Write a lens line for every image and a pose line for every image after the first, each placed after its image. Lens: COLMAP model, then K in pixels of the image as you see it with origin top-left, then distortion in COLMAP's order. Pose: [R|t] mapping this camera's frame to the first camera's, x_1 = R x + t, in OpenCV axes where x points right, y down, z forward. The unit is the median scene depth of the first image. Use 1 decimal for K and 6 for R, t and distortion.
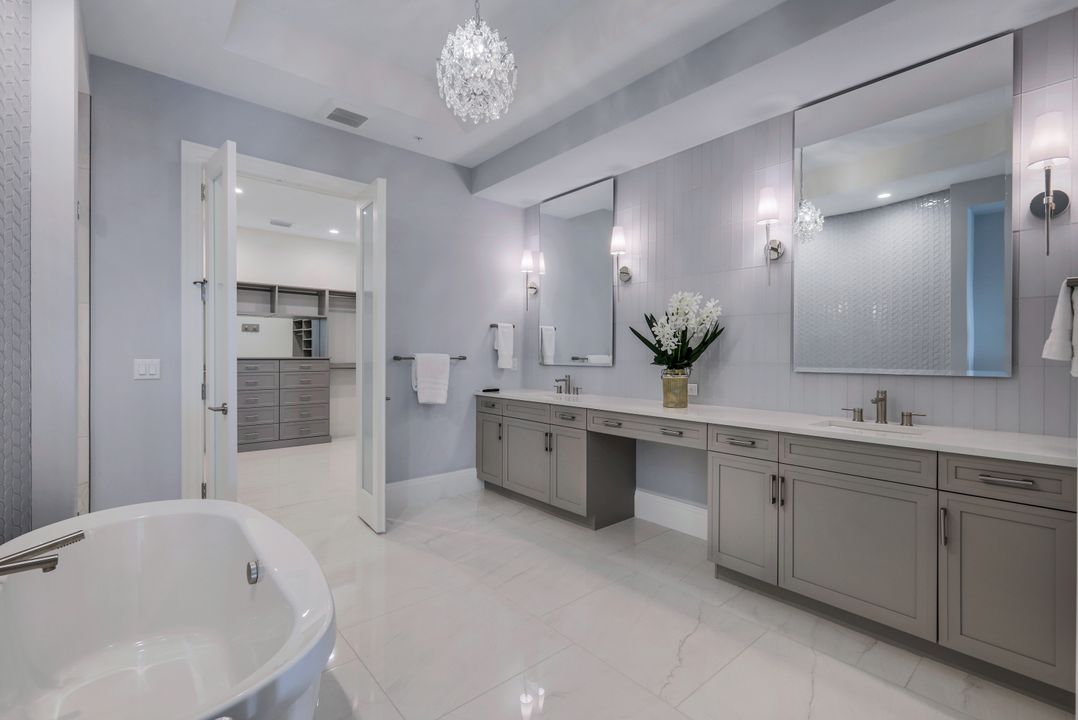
lens RADIAL K [[476.7, 0, 539.0], [0, 476.7, 360.0], [0, 0, 1]] dist [0.008208, 0.000218]
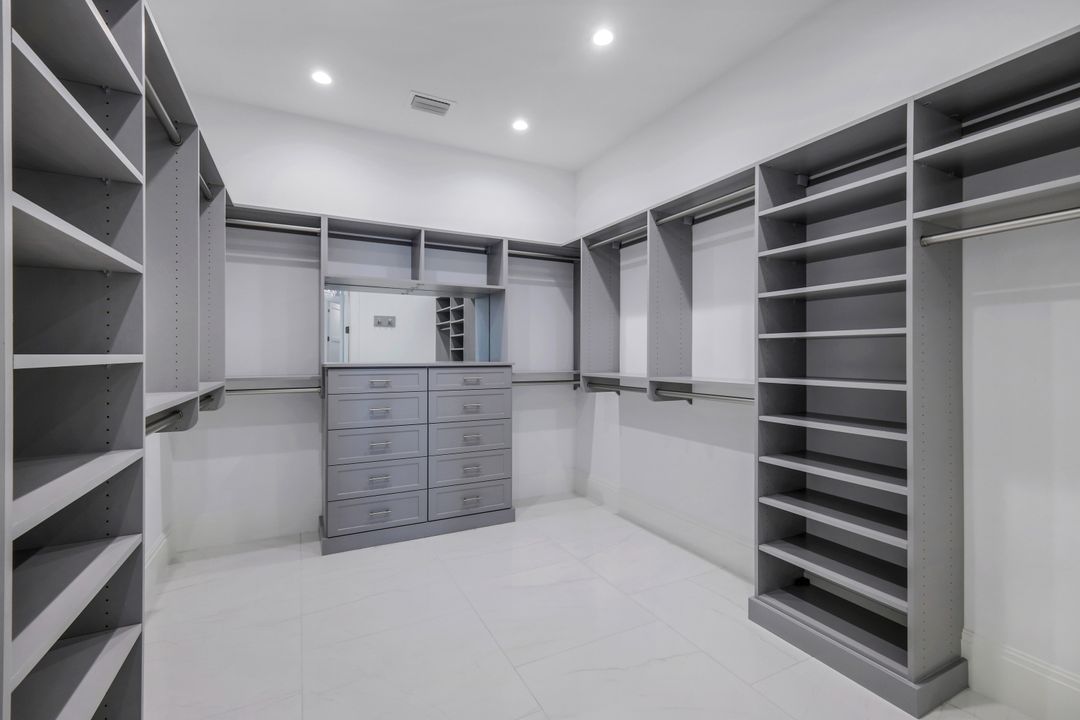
lens RADIAL K [[479.9, 0, 544.7], [0, 479.9, 347.9], [0, 0, 1]] dist [-0.001268, -0.000075]
pose [[0.973176, -0.014356, -0.229613, -0.272966], [0.008119, 0.999573, -0.028083, -0.006047], [0.229918, 0.025465, 0.972877, 0.474659]]
